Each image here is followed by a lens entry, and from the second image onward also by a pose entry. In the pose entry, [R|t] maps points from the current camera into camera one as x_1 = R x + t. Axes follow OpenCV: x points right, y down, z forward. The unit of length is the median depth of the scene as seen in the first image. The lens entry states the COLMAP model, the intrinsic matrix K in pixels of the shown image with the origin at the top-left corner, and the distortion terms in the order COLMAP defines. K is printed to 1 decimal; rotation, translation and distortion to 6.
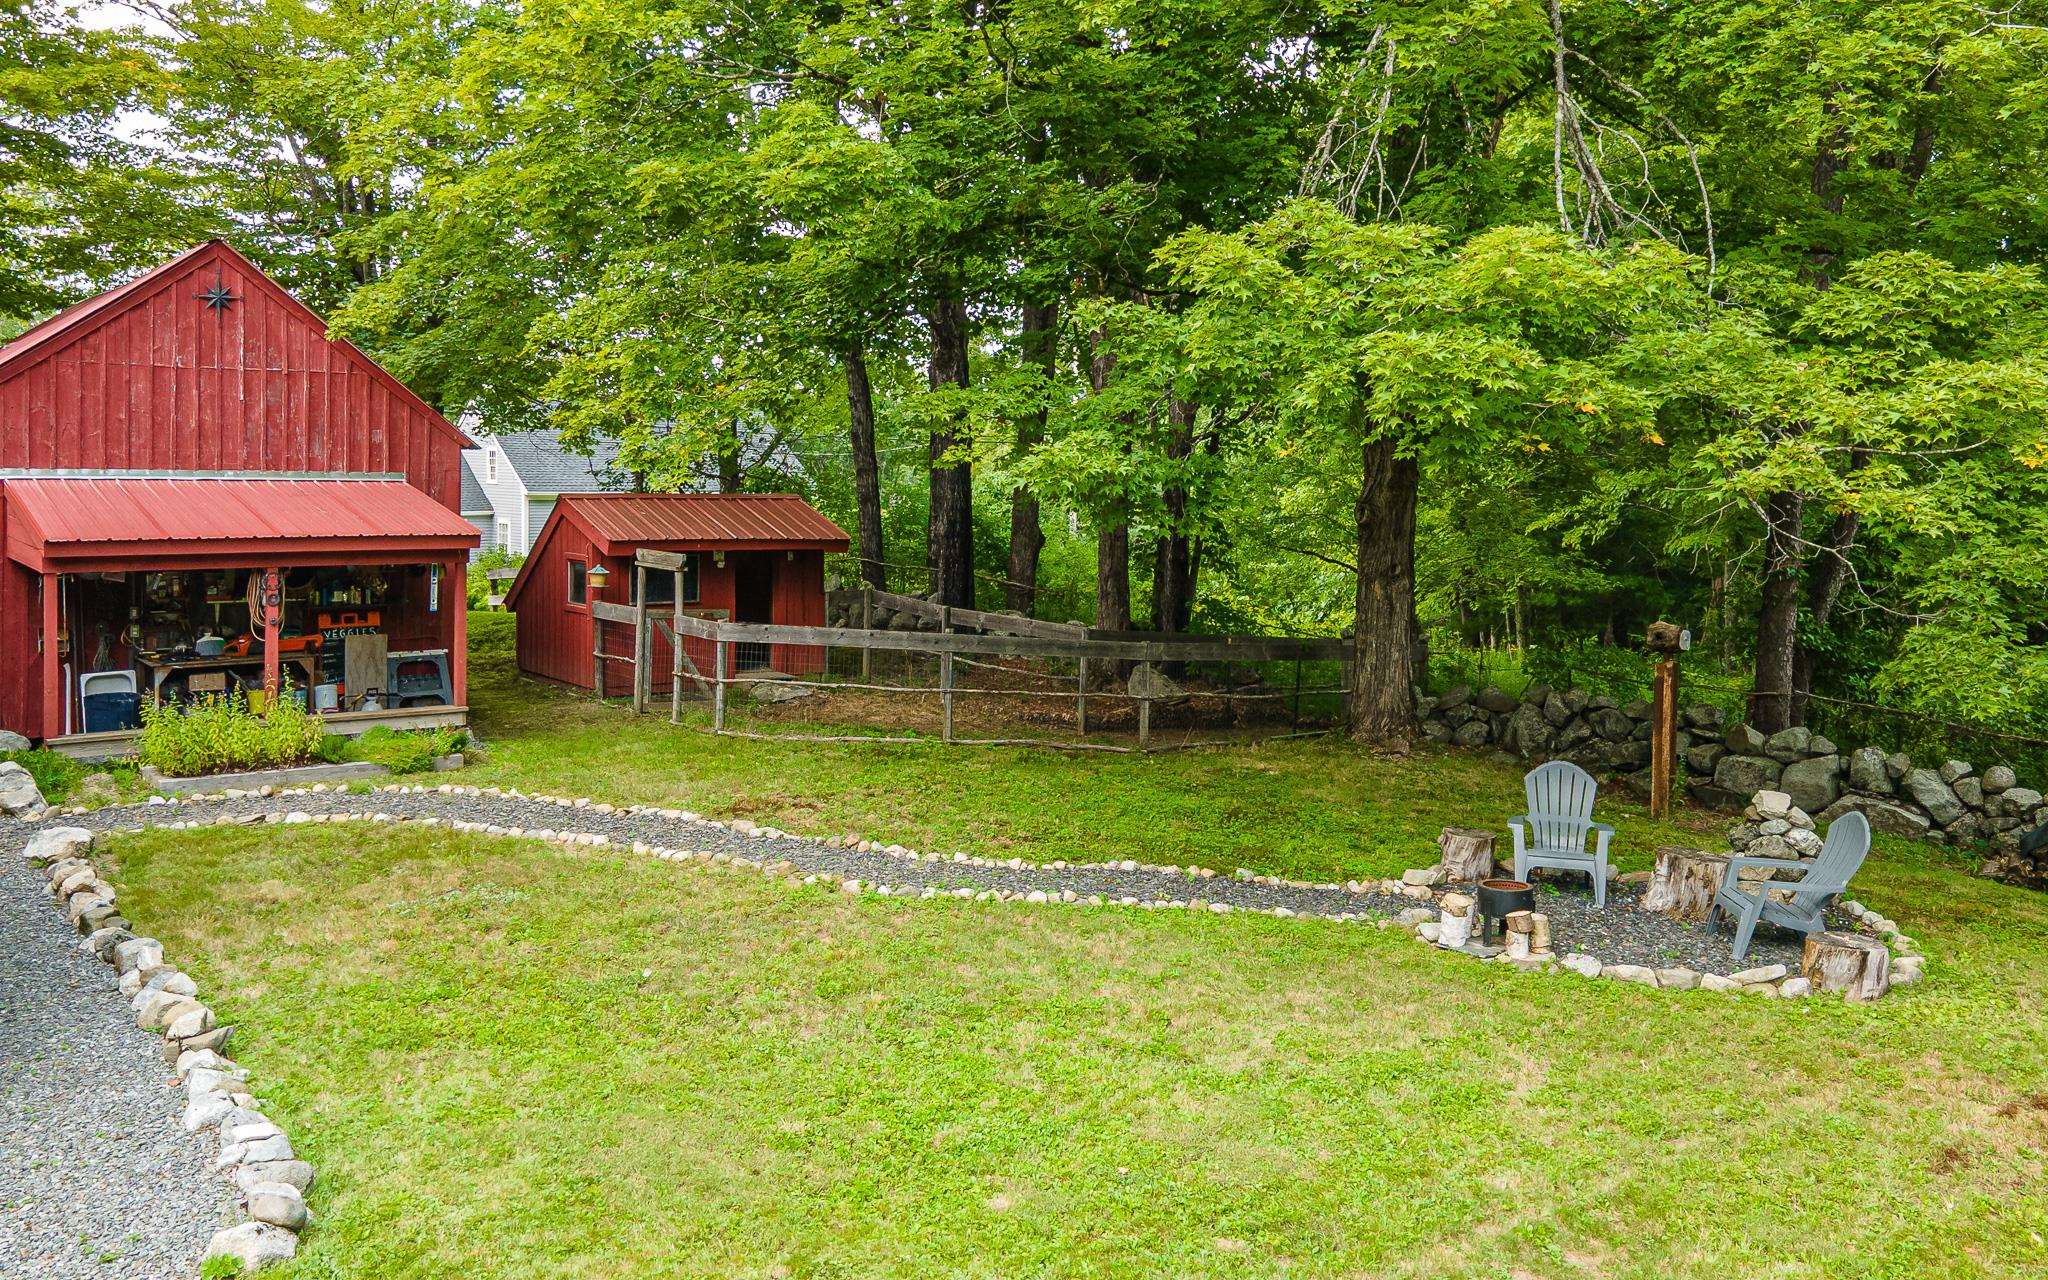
lens RADIAL K [[1697.2, 0, 1062.6], [0, 1697.2, 491.1], [0, 0, 1]] dist [0.036903, -0.014831]
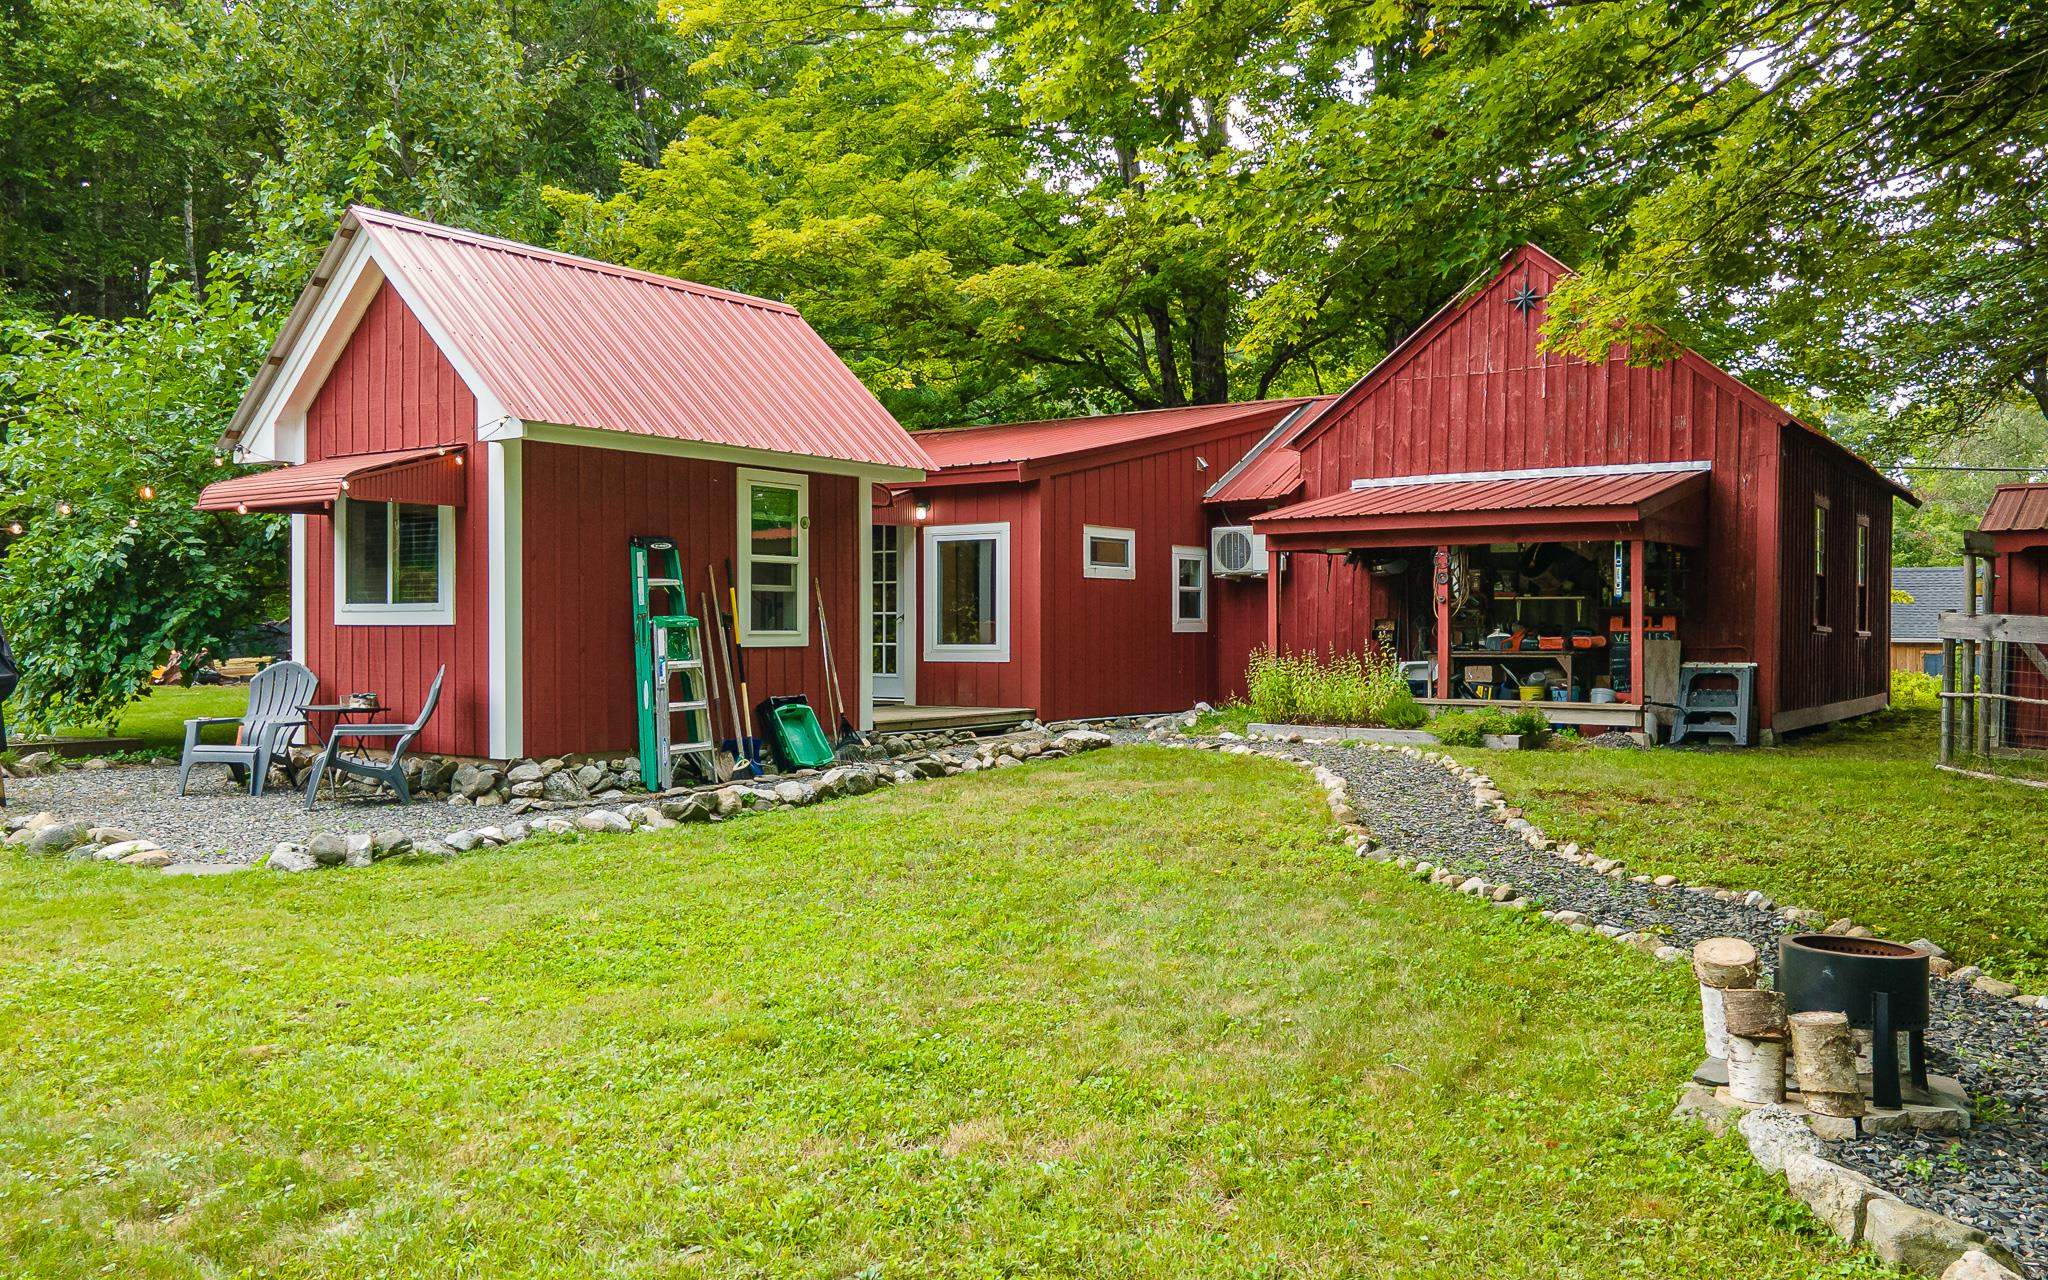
lens RADIAL K [[1630.8, 0, 1060.4], [0, 1630.8, 637.3], [0, 0, 1]] dist [0.035694, -0.008689]
pose [[0.291886, -0.009207, -0.956409, 0.428108], [-0.013869, 0.999808, -0.013857, 0.126375], [0.956353, 0.017309, 0.291702, 0.561196]]
